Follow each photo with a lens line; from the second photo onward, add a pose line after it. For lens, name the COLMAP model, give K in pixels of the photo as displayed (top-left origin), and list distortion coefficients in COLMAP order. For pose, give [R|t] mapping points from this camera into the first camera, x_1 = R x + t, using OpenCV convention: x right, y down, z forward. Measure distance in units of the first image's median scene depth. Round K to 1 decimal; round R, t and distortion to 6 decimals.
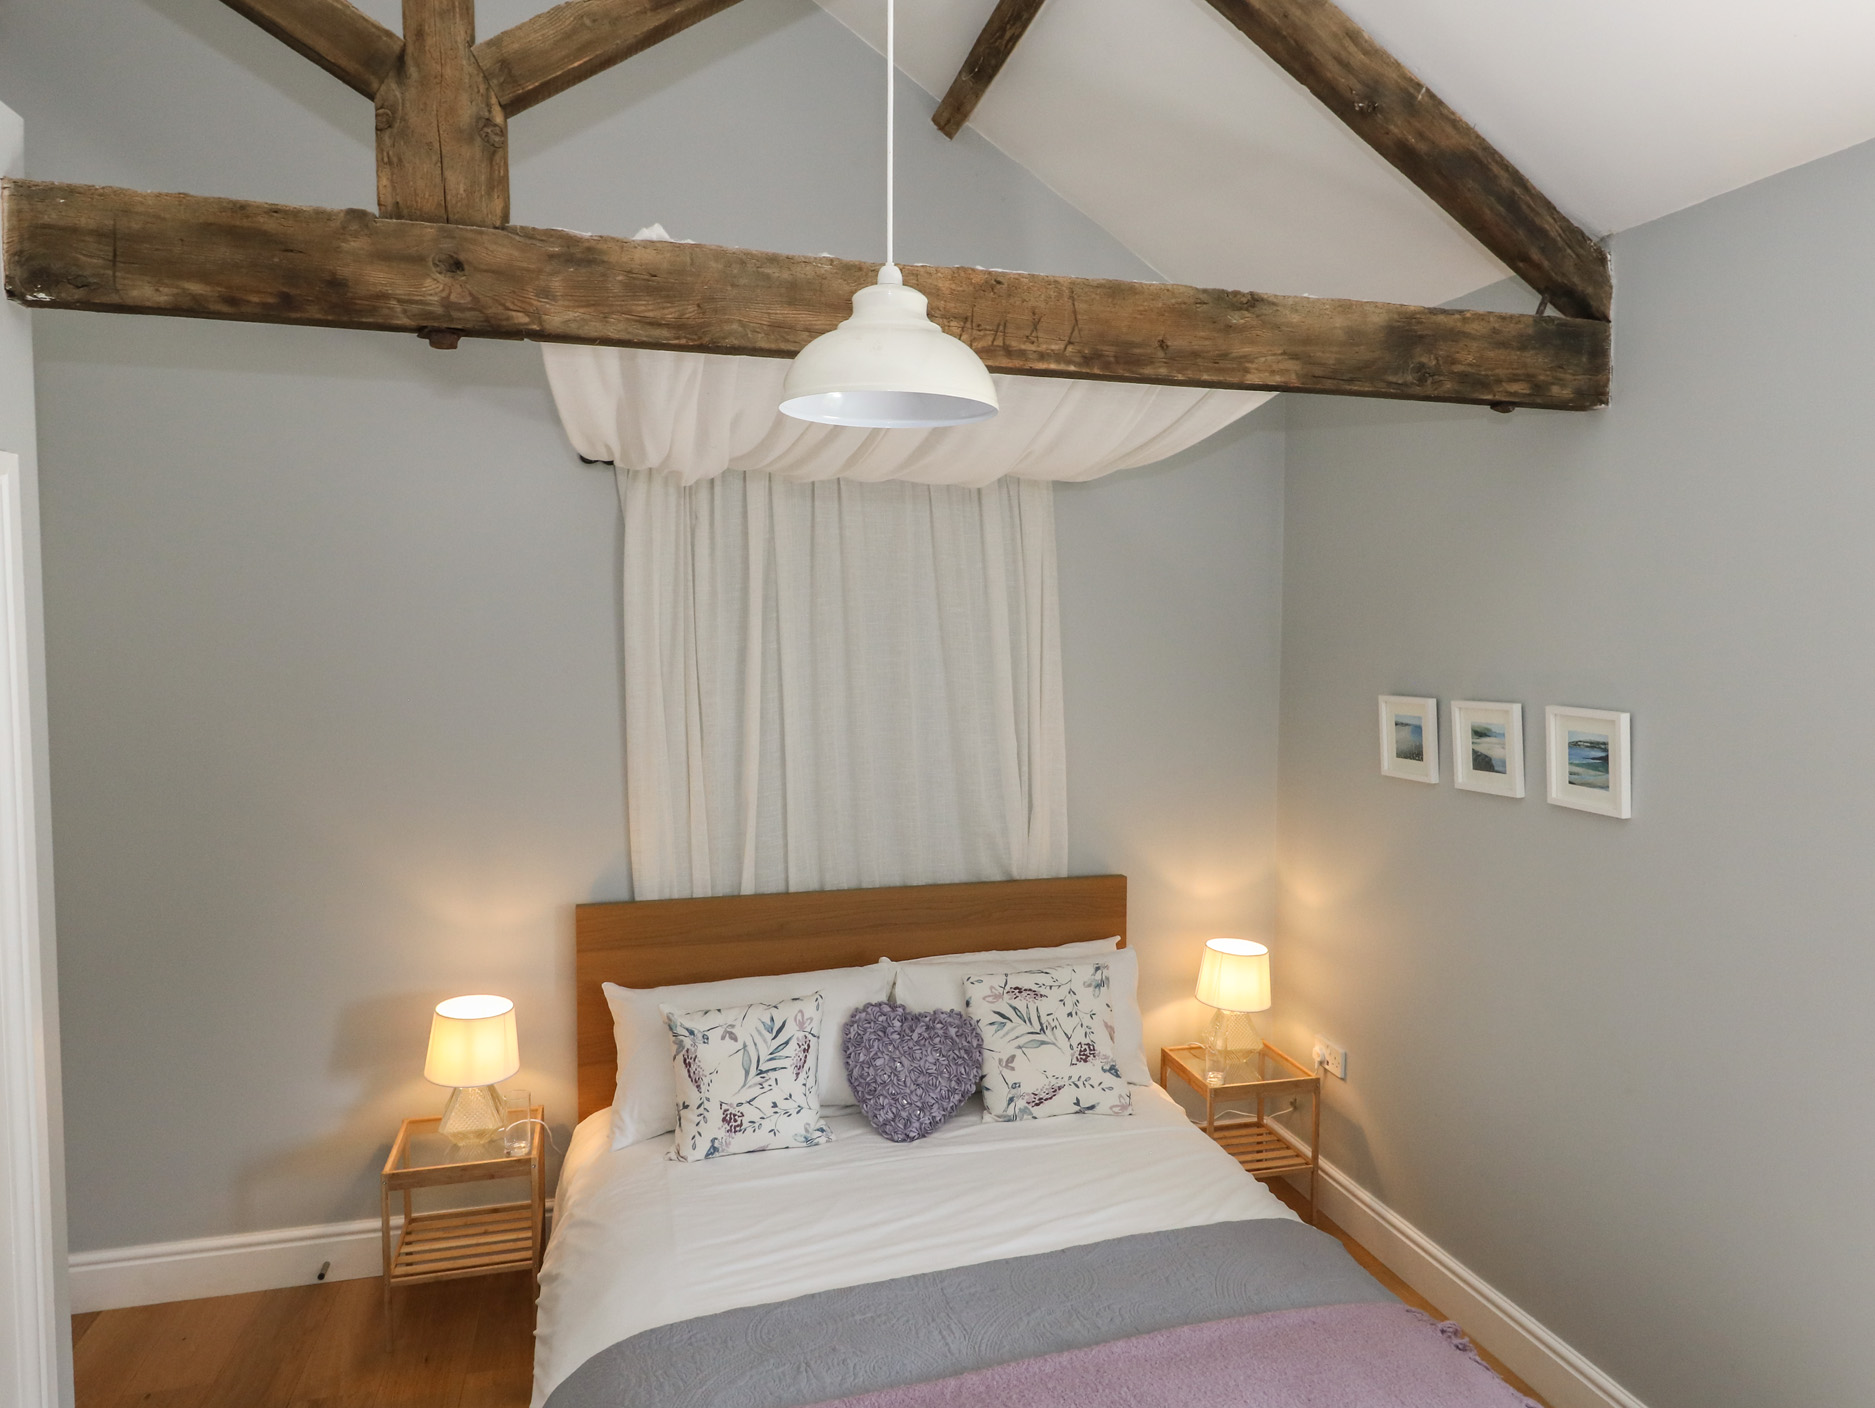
lens RADIAL K [[1228.9, 0, 963.0], [0, 1228.9, 690.2], [0, 0, 1]] dist [0.001496, 0.000162]
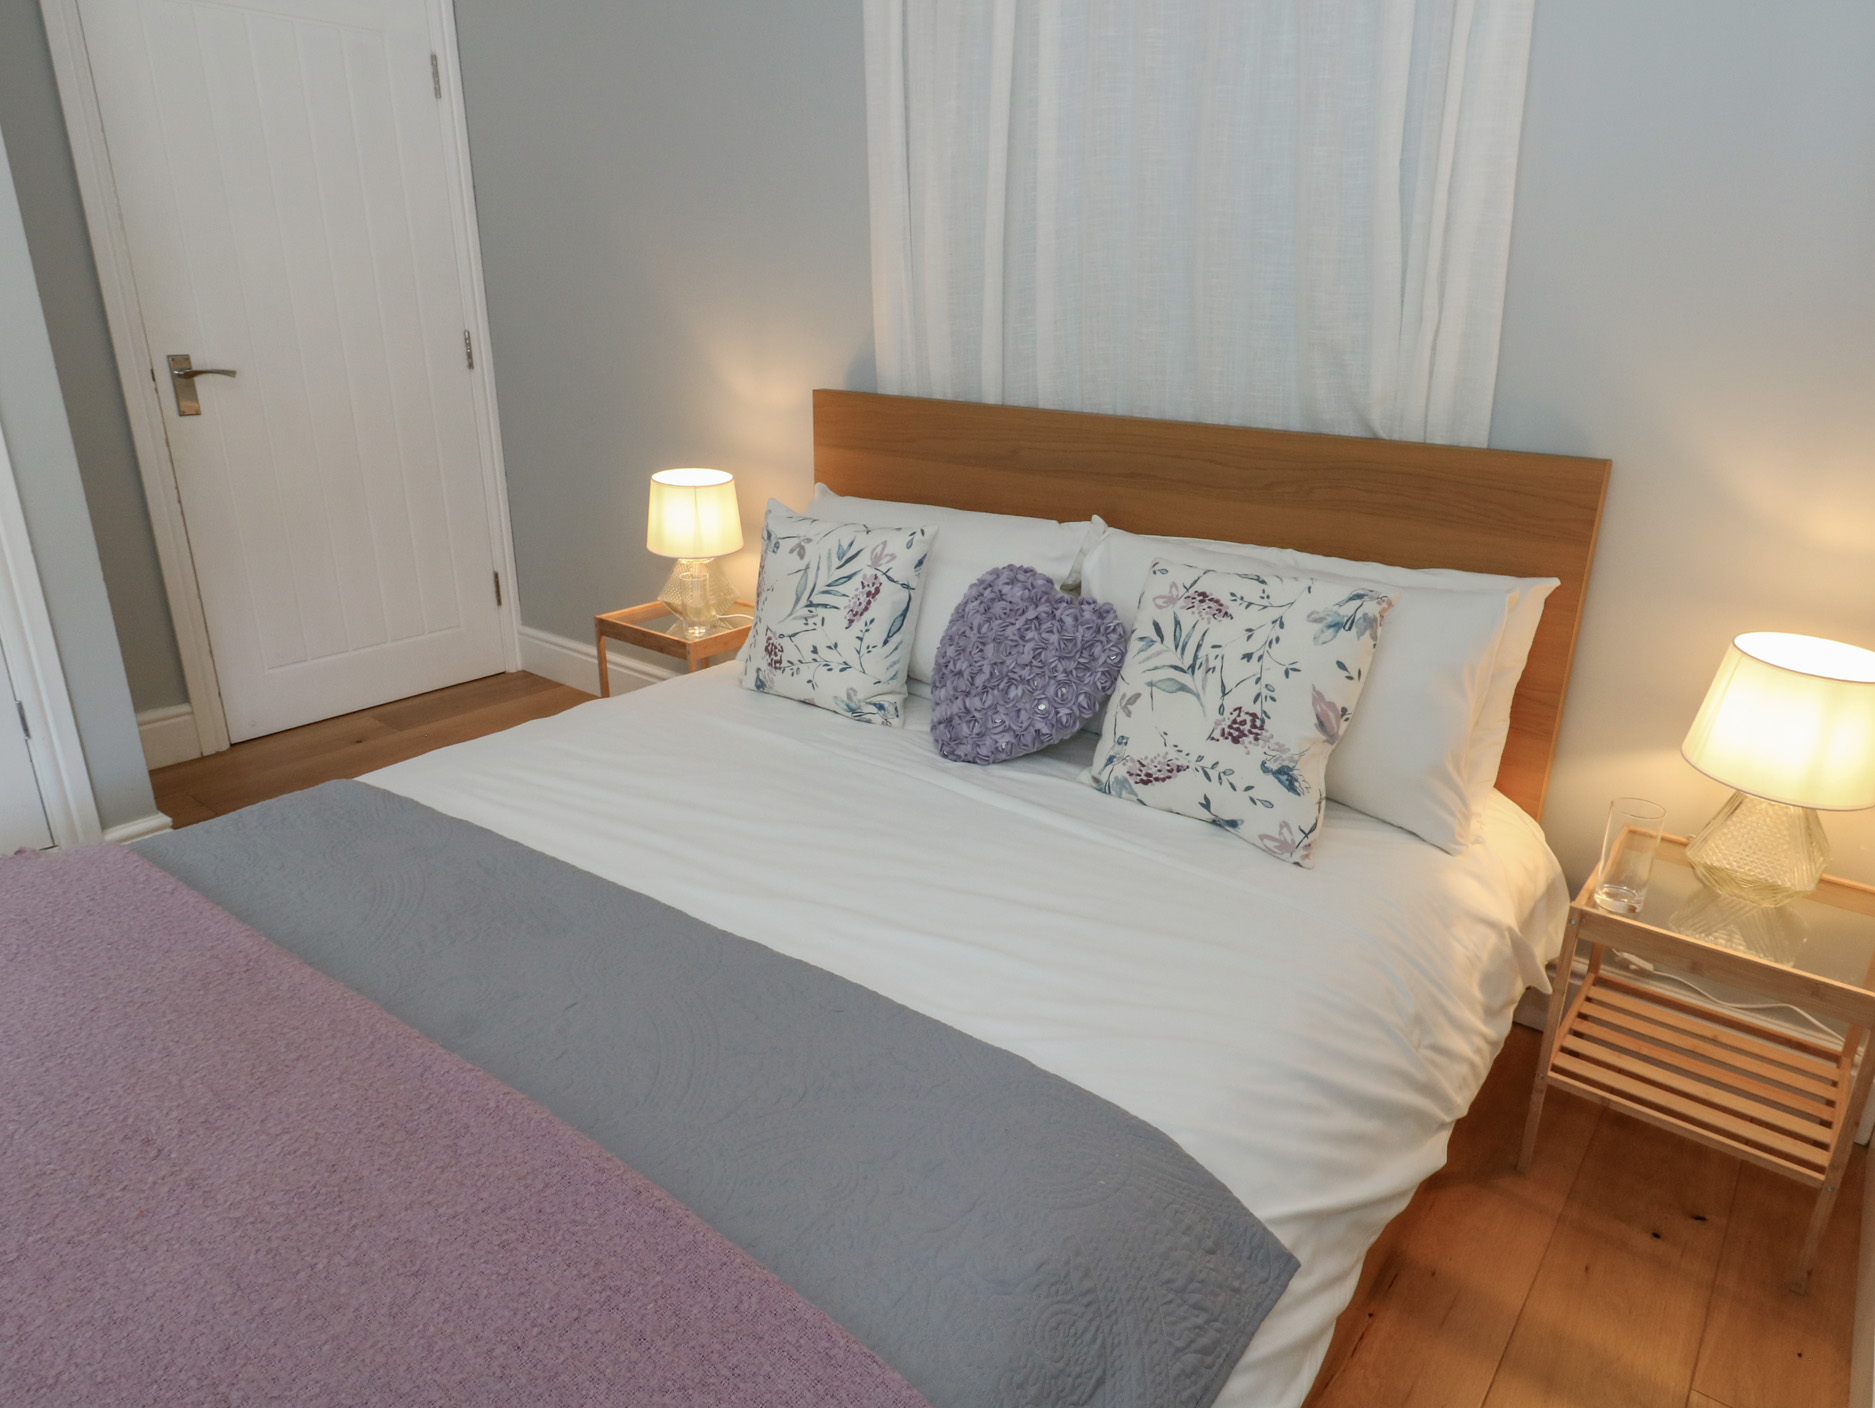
lens RADIAL K [[1159.5, 0, 951.5], [0, 1159.5, 692.1], [0, 0, 1]] dist [-0.000708, -0.000561]
pose [[0.595303, 0.270325, -0.756663, 0.405430], [-0.059527, 0.953957, 0.293978, 0.138587], [0.801294, -0.129964, 0.583985, 0.604039]]
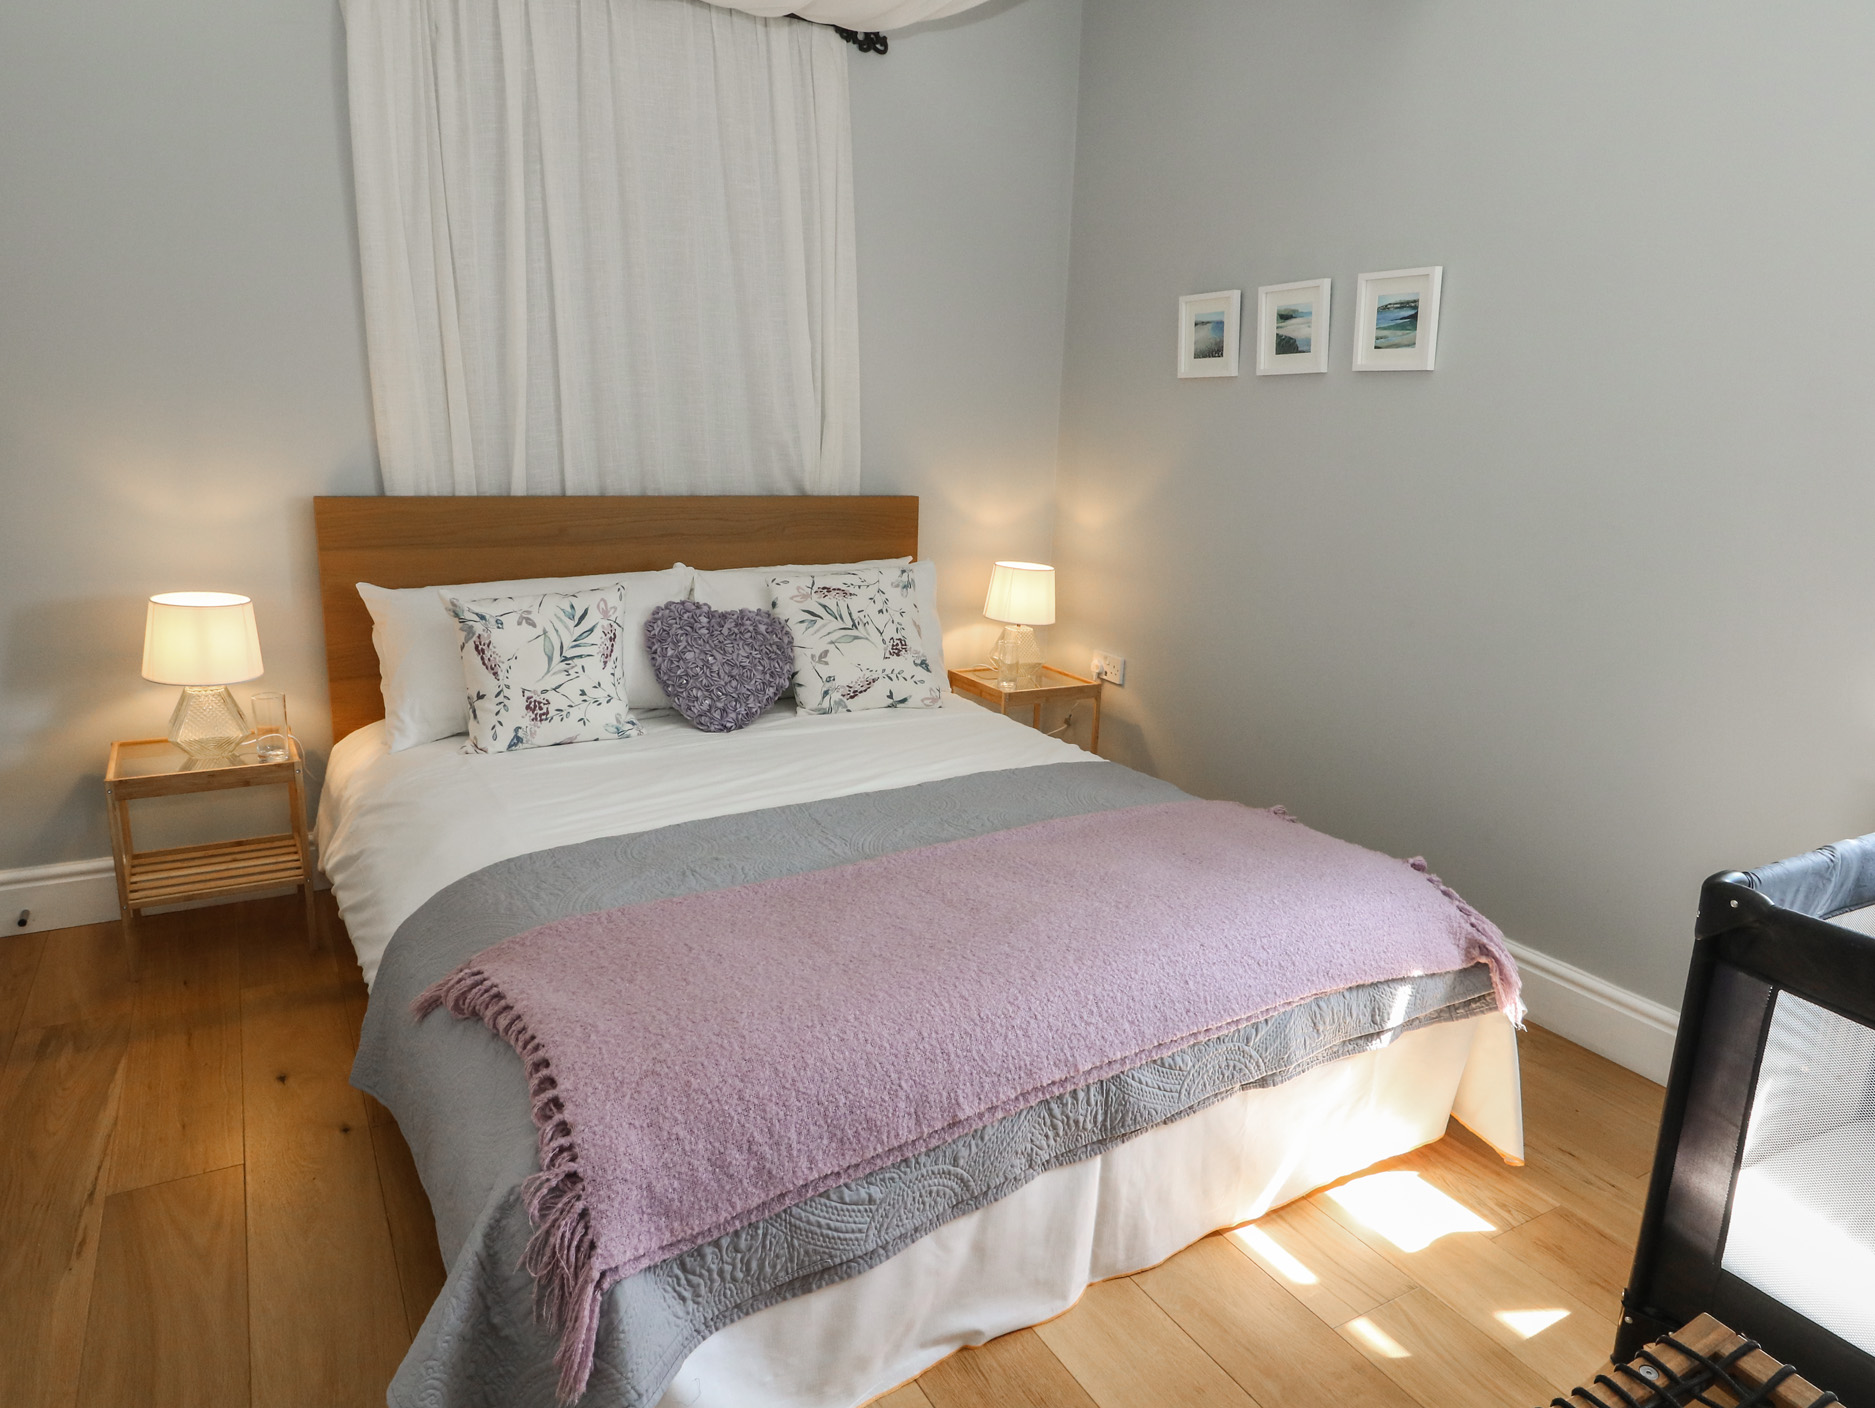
lens RADIAL K [[1221.1, 0, 974.0], [0, 1221.1, 697.6], [0, 0, 1]] dist [-0.000243, 0.000621]
pose [[0.960933, -0.031372, 0.274997, -0.114225], [-0.017455, 0.984709, 0.173332, 0.163159], [-0.276230, -0.171361, 0.945692, 0.041806]]
